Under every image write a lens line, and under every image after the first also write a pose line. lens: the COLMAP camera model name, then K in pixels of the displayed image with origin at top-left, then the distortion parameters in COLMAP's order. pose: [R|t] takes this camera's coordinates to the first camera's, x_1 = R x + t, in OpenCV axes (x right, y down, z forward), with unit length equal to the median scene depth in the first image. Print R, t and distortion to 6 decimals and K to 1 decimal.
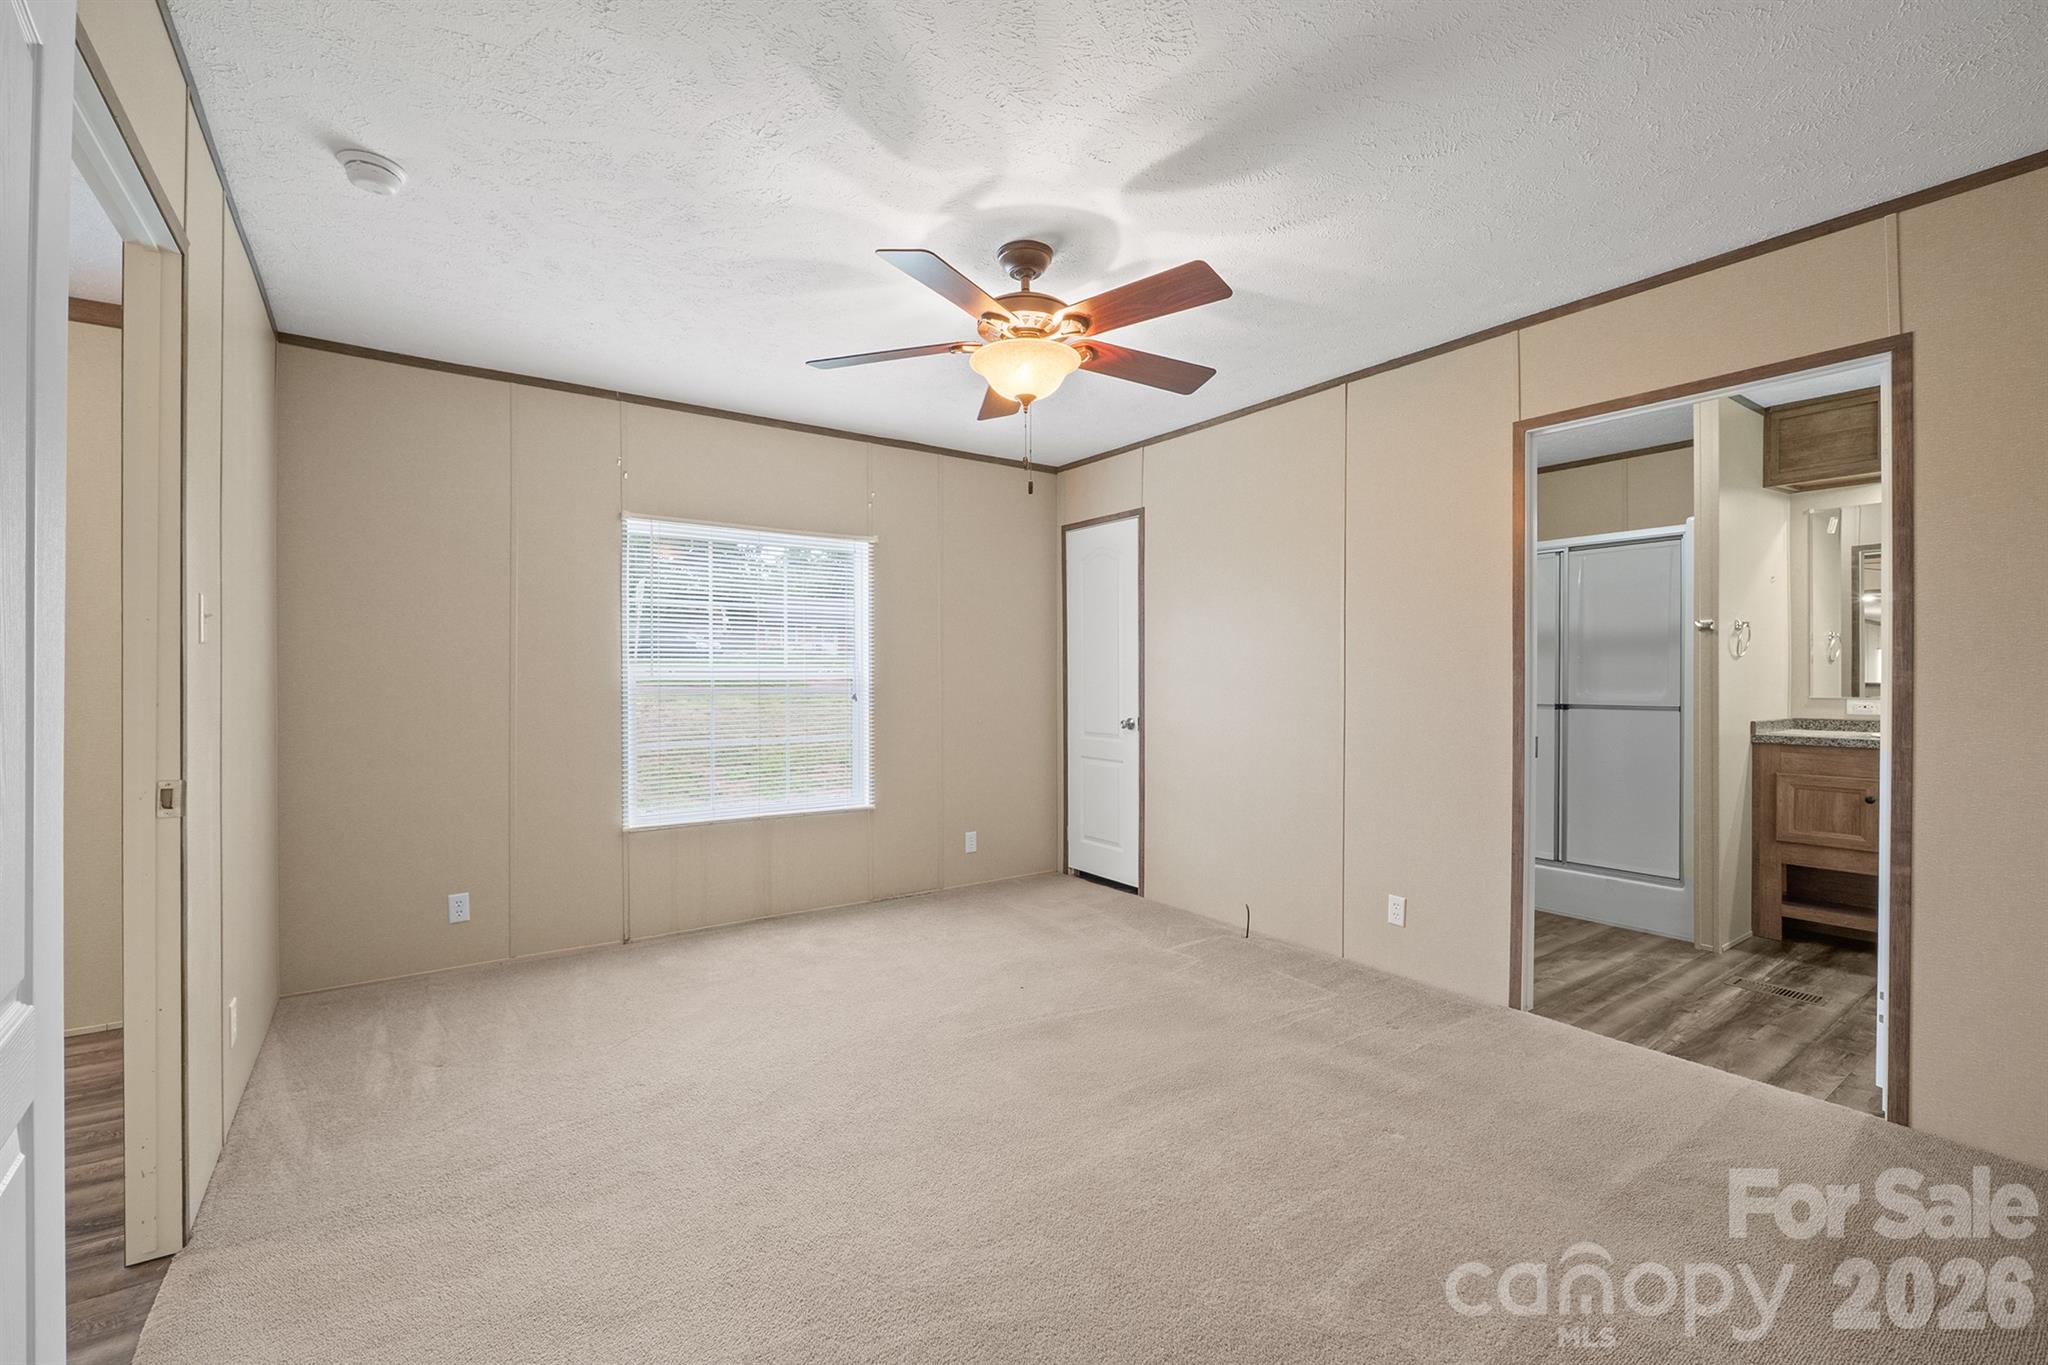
lens RADIAL K [[869.3, 0, 1003.8], [0, 869.3, 685.6], [0, 0, 1]] dist [-0.008147, 0.000800]
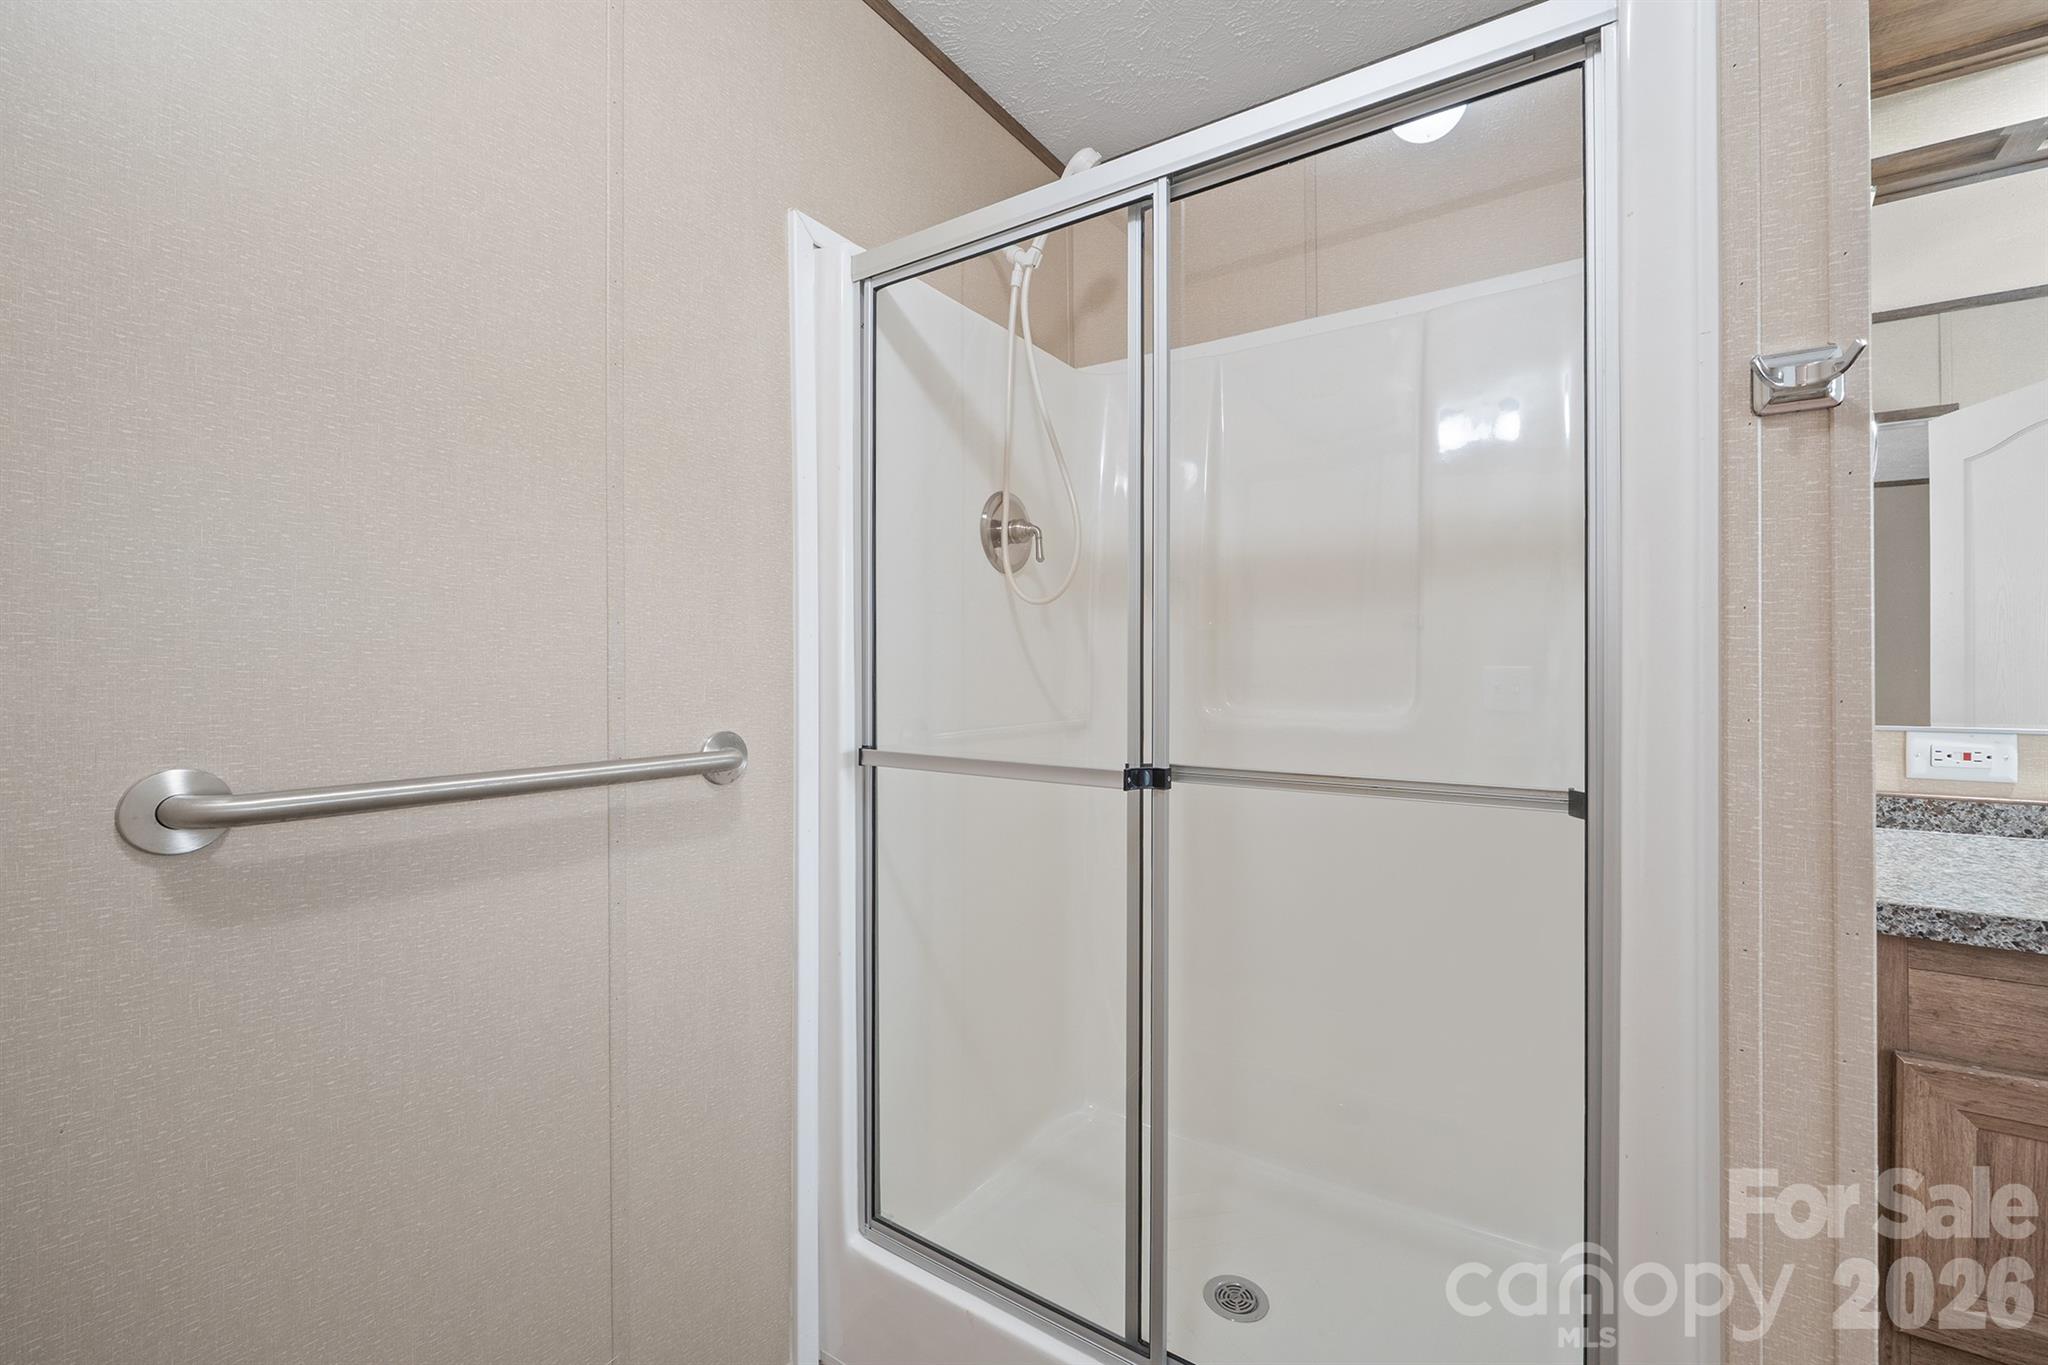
lens RADIAL K [[869.3, 0, 1019.2], [0, 869.3, 674.8], [0, 0, 1]] dist [-0.008147, 0.000800]
pose [[0.932534, -0.003962, 0.361061, 0.313771], [0.003258, 0.999991, 0.002558, -0.004769], [-0.361068, -0.001209, 0.932539, 0.470328]]
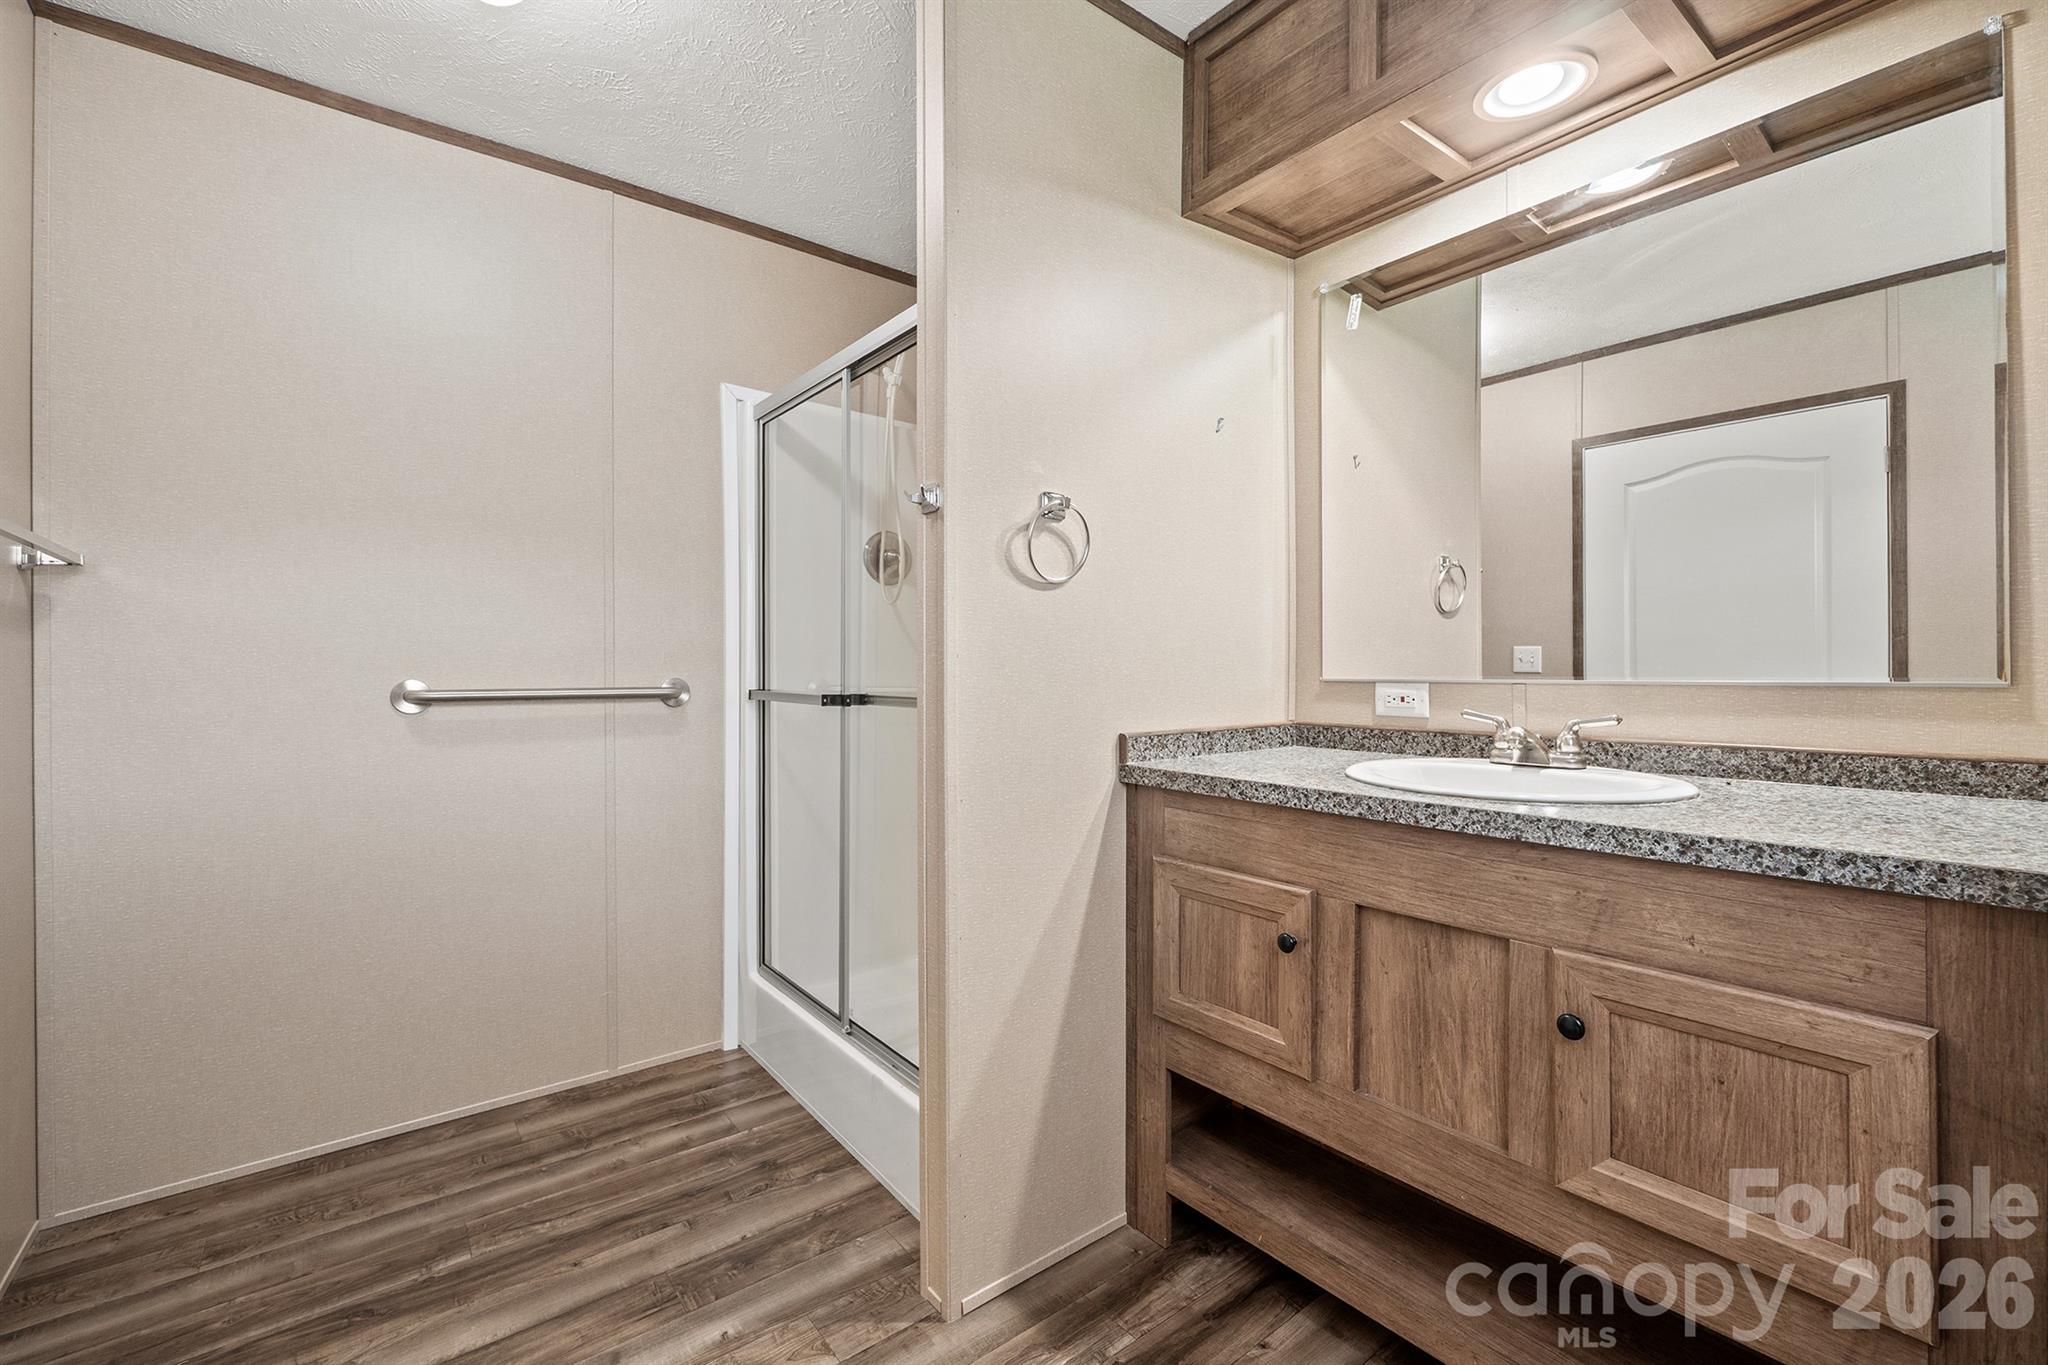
lens RADIAL K [[869.3, 0, 1012.2], [0, 869.3, 674.0], [0, 0, 1]] dist [-0.008147, 0.000800]
pose [[0.998425, -0.000361, 0.056103, 0.437412], [0.000201, 0.999996, 0.002851, 0.005479], [-0.056104, -0.002835, 0.998421, 0.314920]]
